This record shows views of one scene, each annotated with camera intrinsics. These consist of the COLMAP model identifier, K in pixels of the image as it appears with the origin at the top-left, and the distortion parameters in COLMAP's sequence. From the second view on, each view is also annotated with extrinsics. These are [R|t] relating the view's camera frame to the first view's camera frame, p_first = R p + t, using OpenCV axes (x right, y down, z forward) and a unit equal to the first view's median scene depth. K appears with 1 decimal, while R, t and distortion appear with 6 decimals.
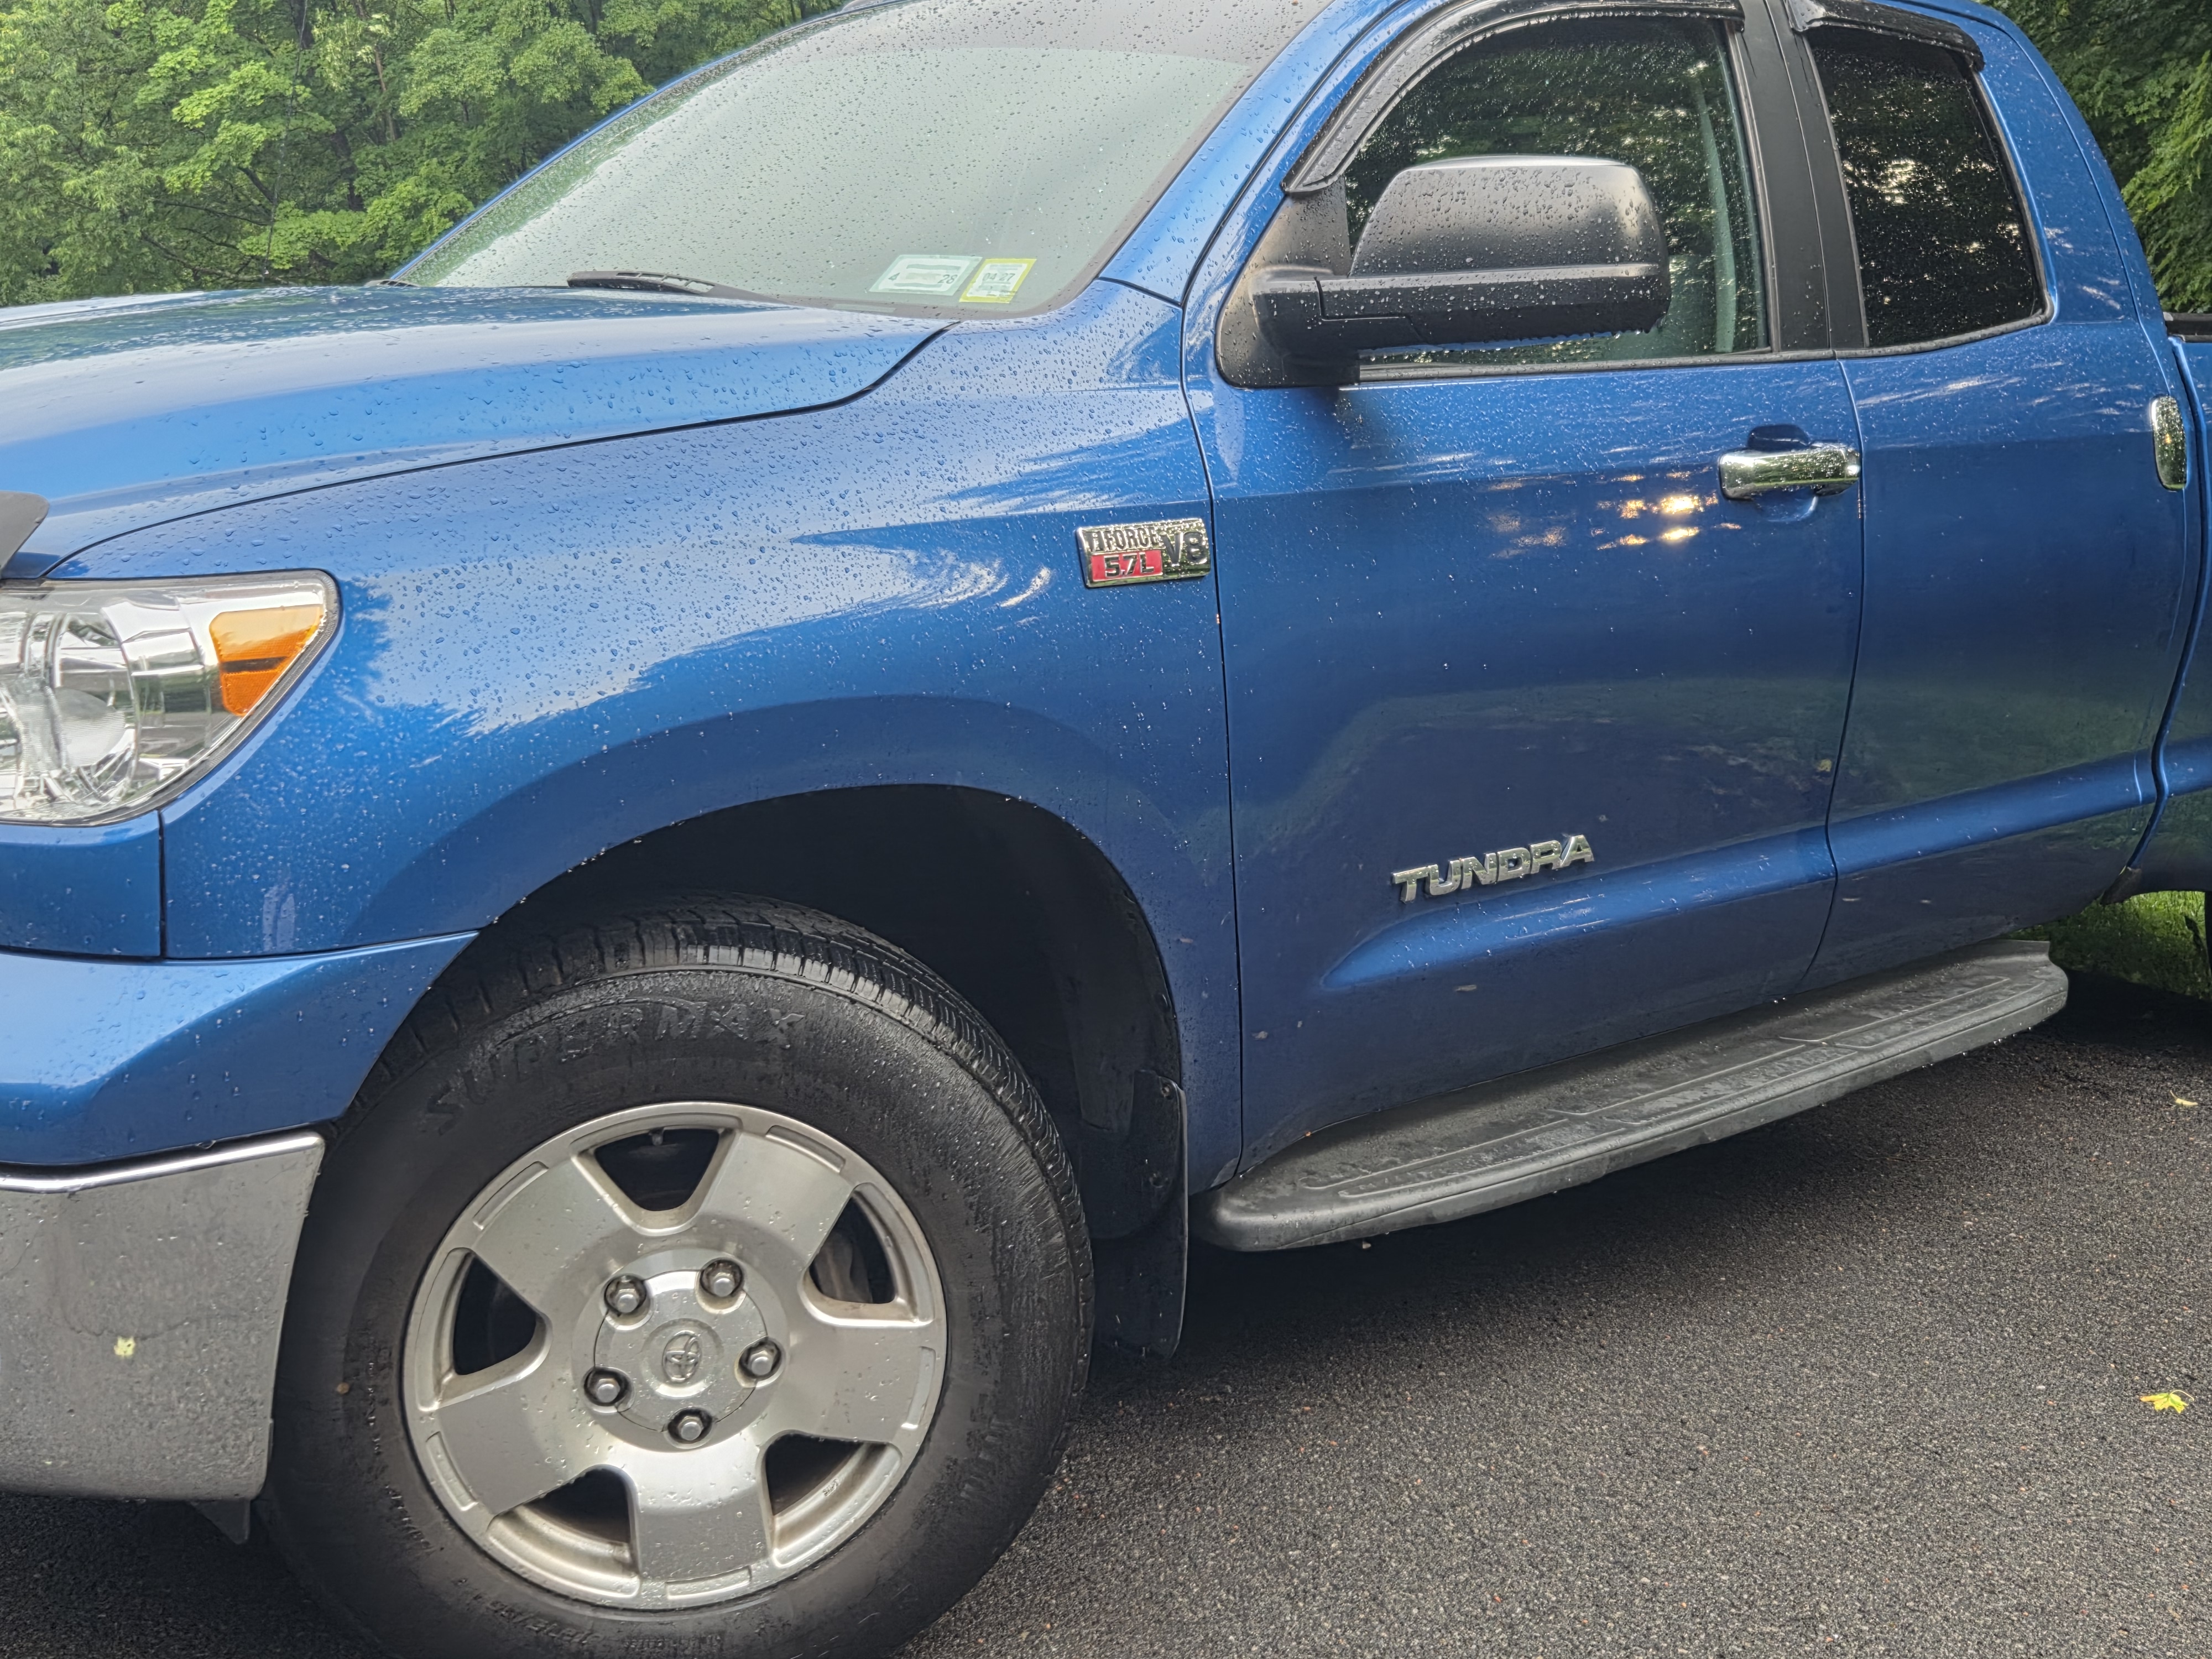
lens RADIAL K [[2459.8, 0, 1106.0], [0, 2459.8, 829.5], [0, 0, 1]] dist [0.136766, -0.261352]
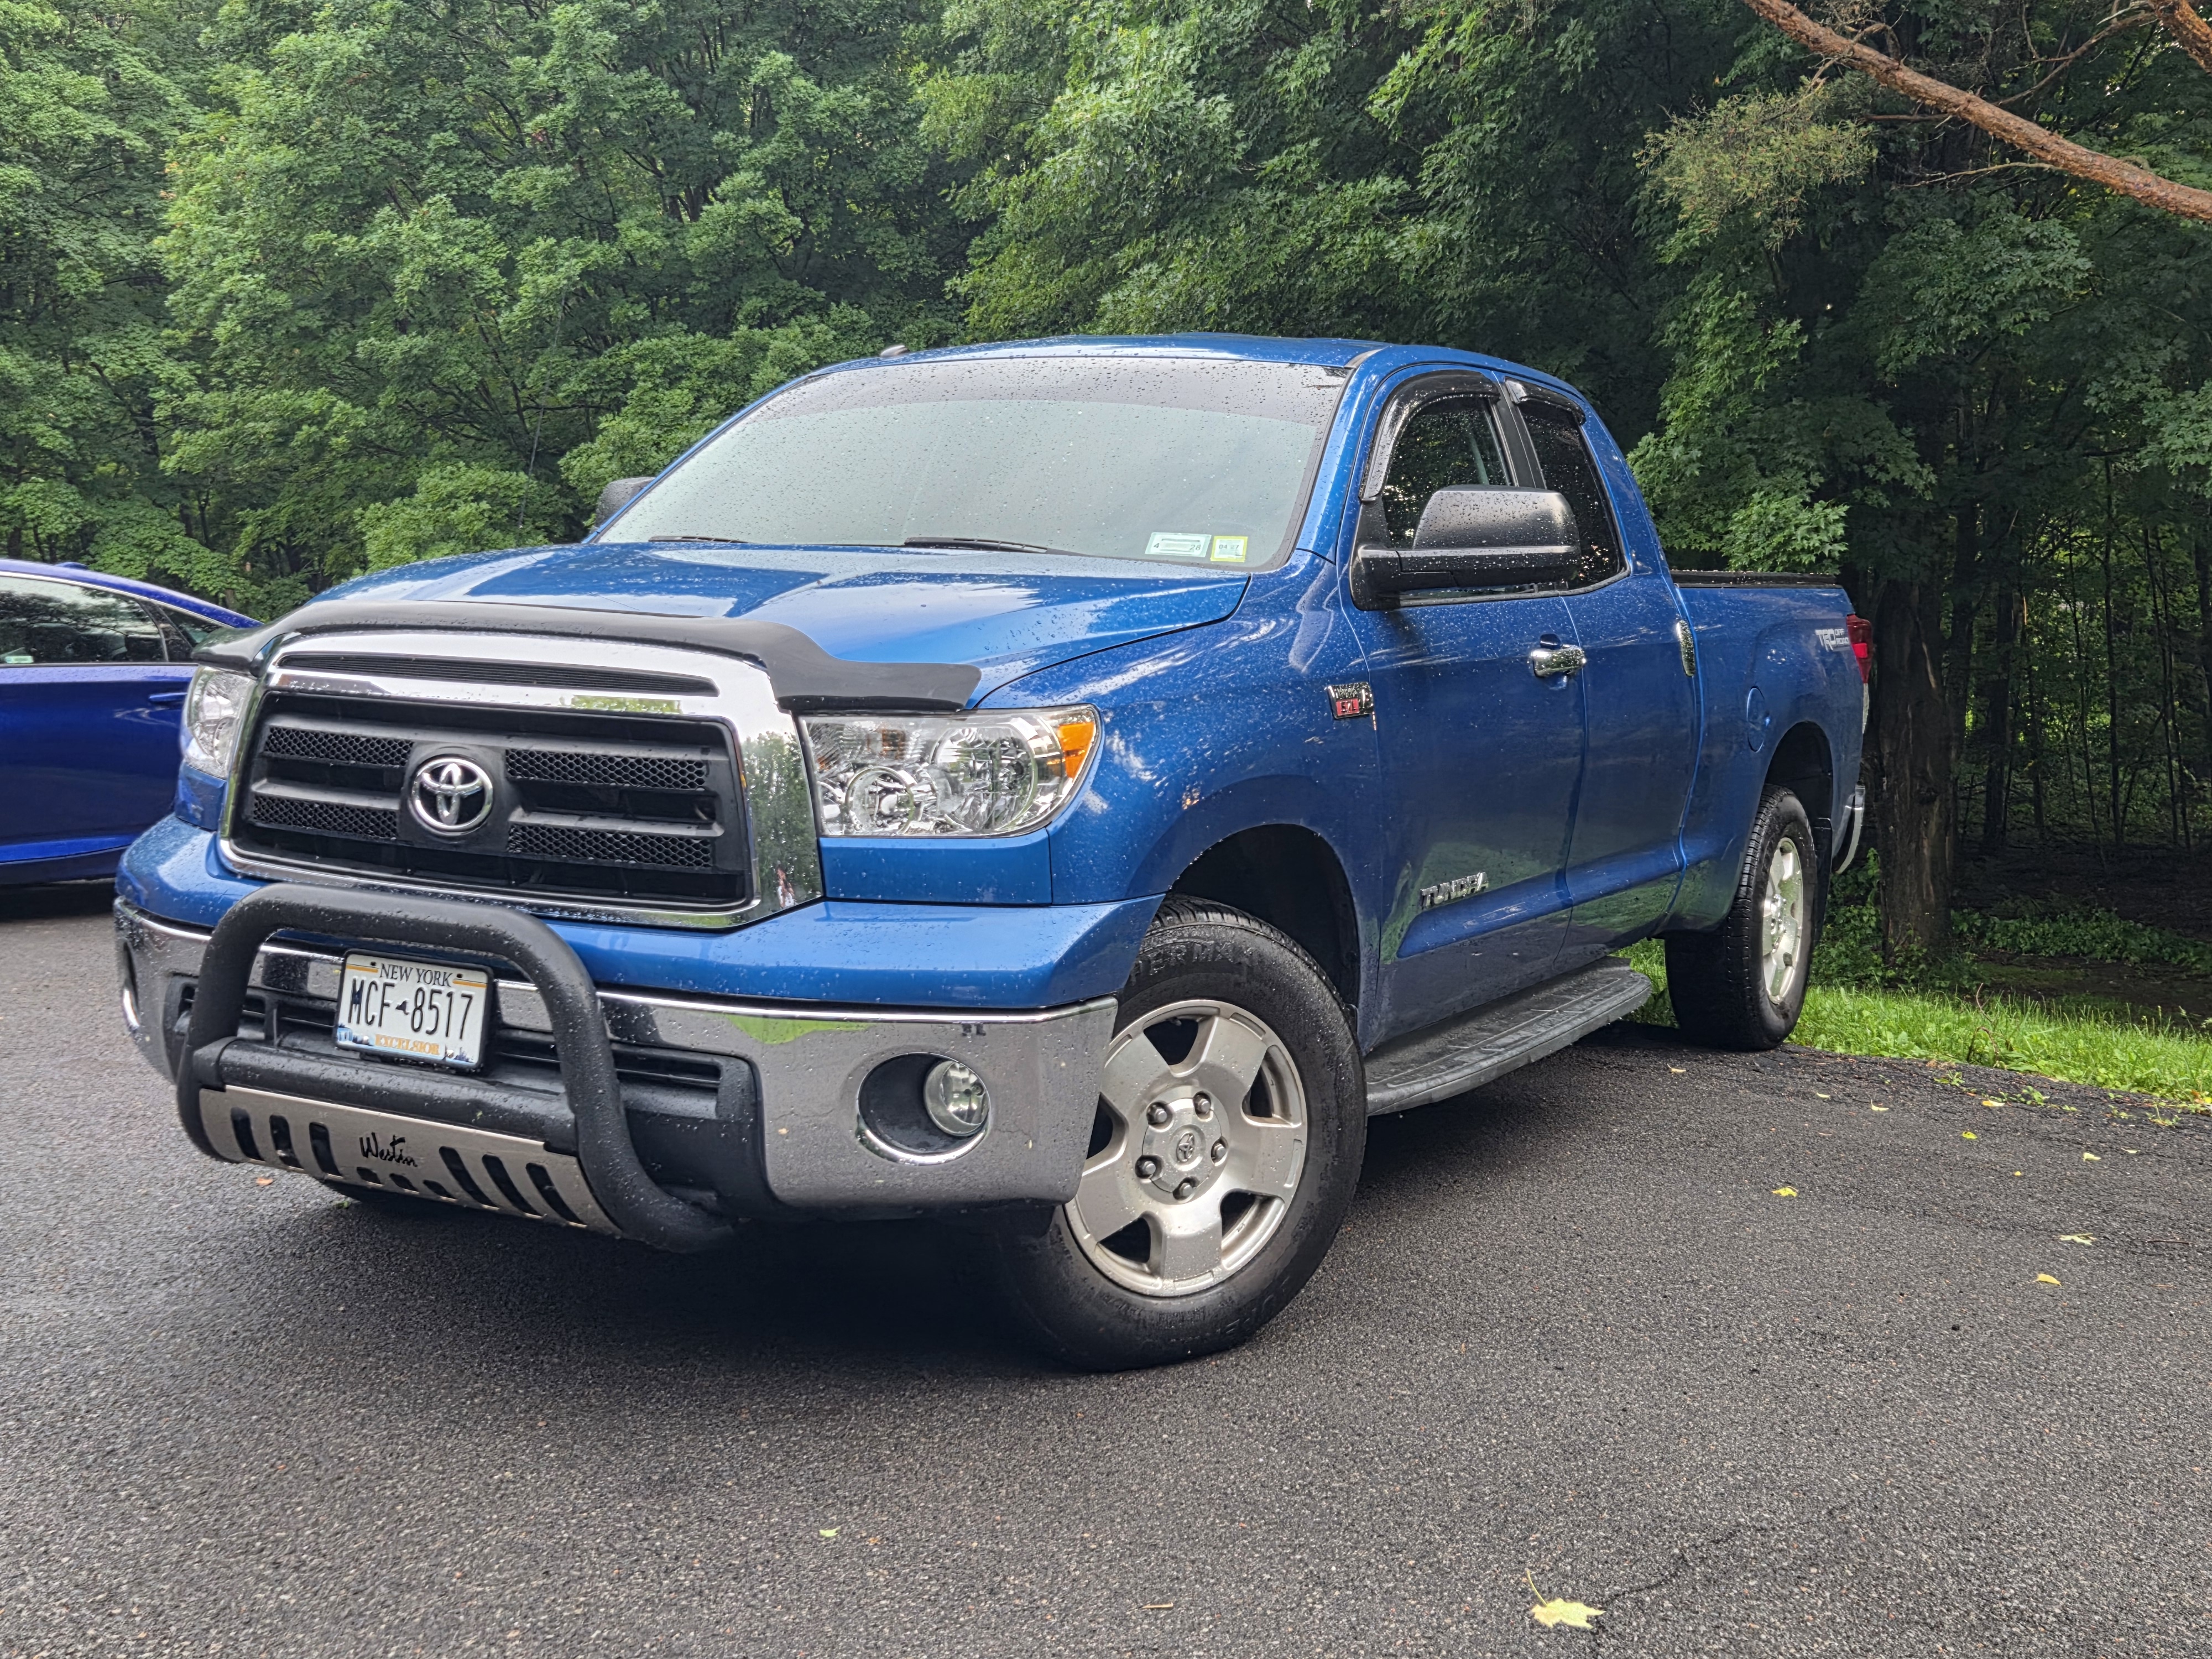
lens RADIAL K [[2459.8, 0, 1106.0], [0, 2459.8, 829.5], [0, 0, 1]] dist [0.136766, -0.261352]
pose [[0.942632, -0.024594, 0.332927, -0.787434], [0.053484, 0.995526, -0.077889, 0.116973], [-0.329522, 0.091227, 0.939730, -0.648484]]
